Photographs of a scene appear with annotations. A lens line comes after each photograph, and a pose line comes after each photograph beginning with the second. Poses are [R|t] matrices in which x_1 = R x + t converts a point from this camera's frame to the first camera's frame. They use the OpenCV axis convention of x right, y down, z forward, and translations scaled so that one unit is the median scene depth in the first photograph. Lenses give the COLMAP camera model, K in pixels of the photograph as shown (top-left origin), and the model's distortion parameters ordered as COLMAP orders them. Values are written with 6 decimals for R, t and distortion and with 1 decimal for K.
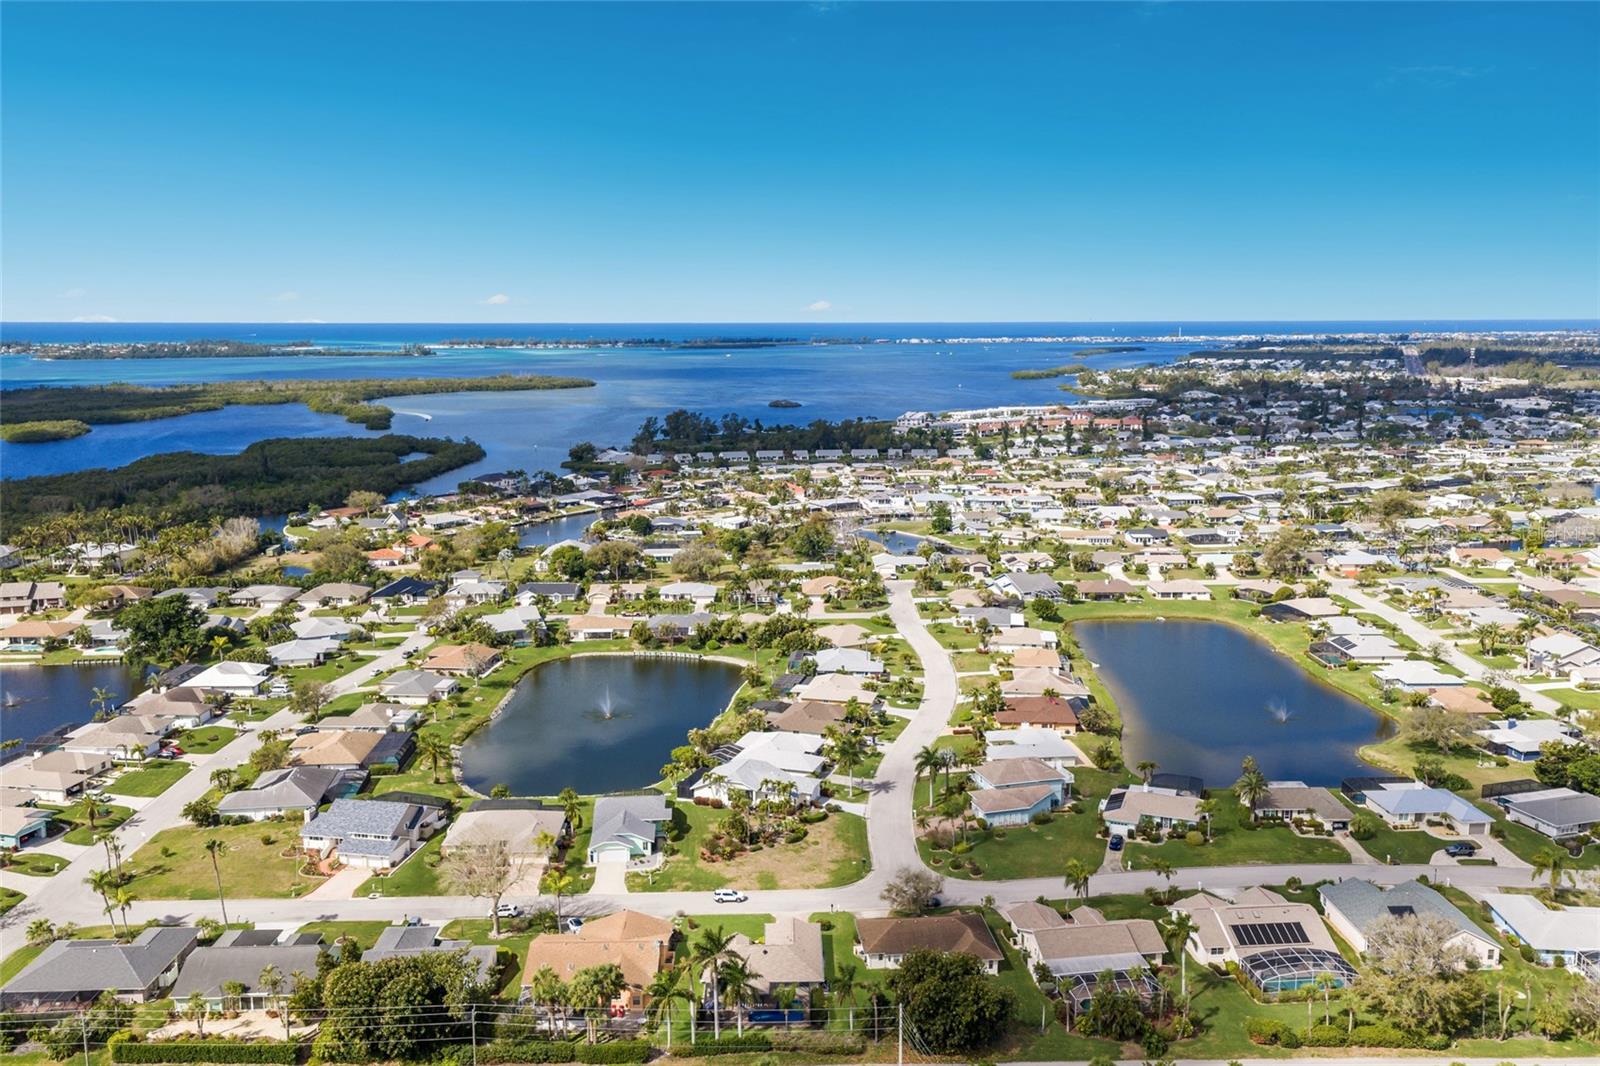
lens RADIAL K [[1338.4, 0, 800.0], [0, 1338.4, 533.0], [0, 0, 1]] dist [0.074378, -0.150288]
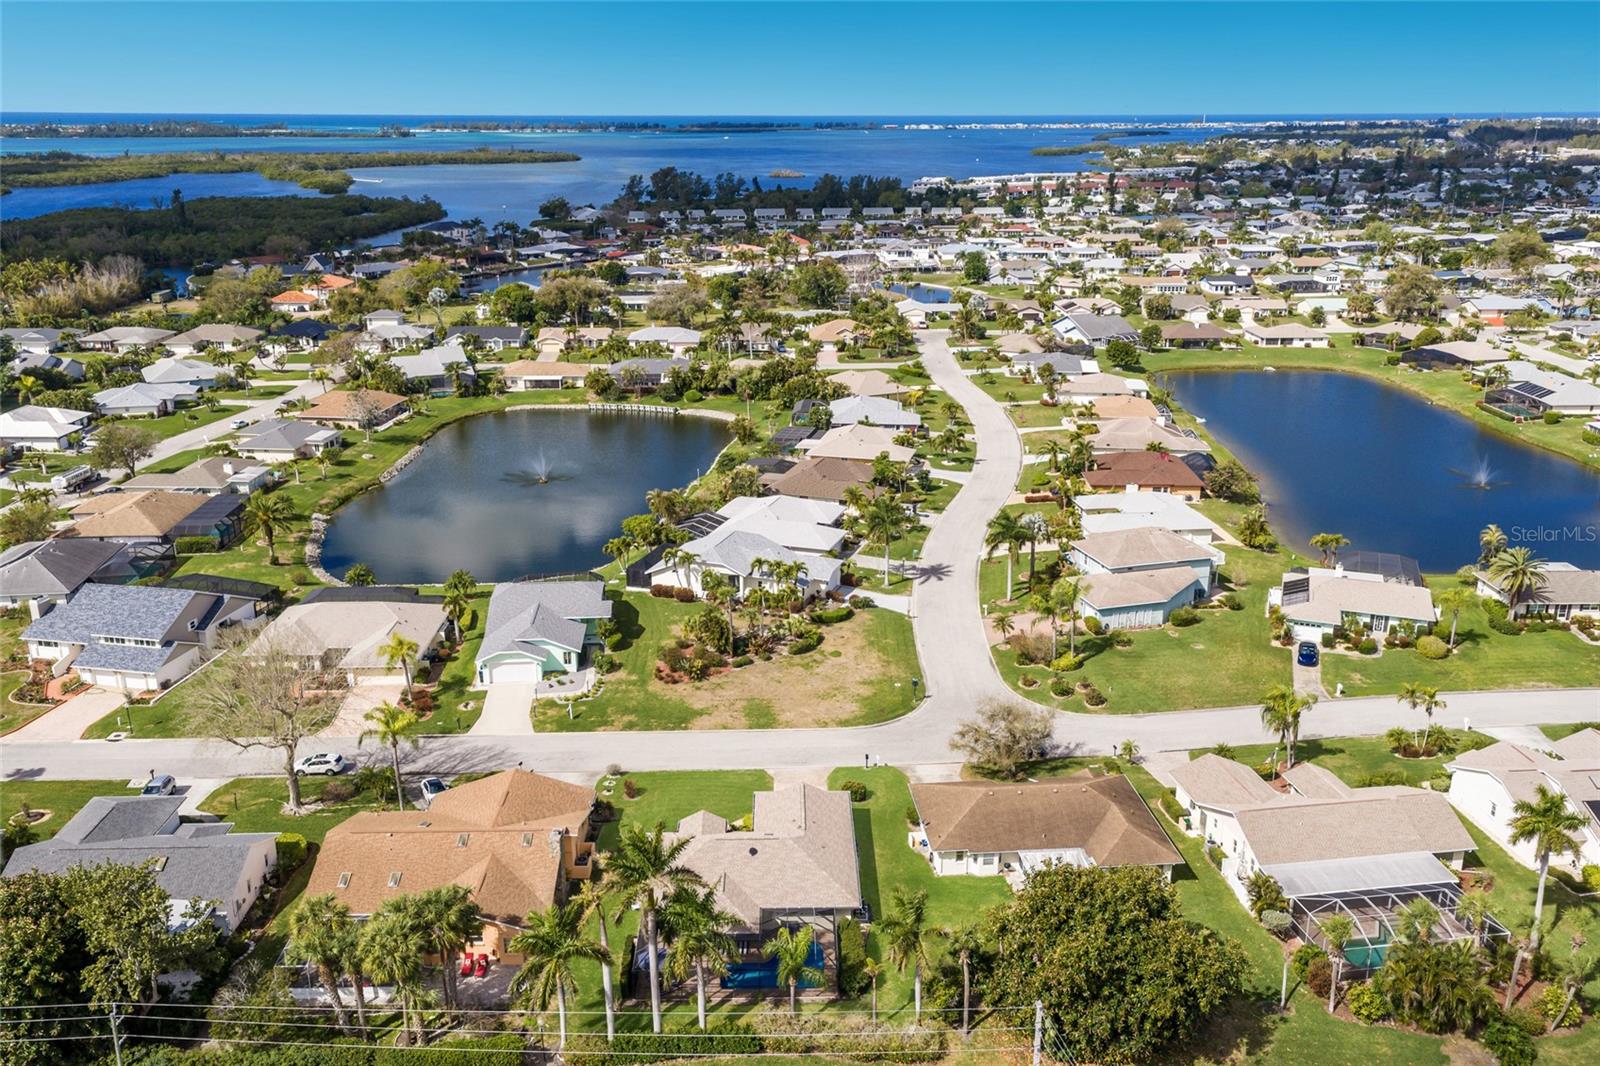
lens RADIAL K [[1338.4, 0, 800.0], [0, 1338.4, 533.0], [0, 0, 1]] dist [0.074378, -0.150288]
pose [[0.999997, 0.002289, -0.000950, -0.003386], [-0.002130, 0.989720, 0.143001, 0.054294], [0.001268, -0.142998, 0.989722, 0.247638]]
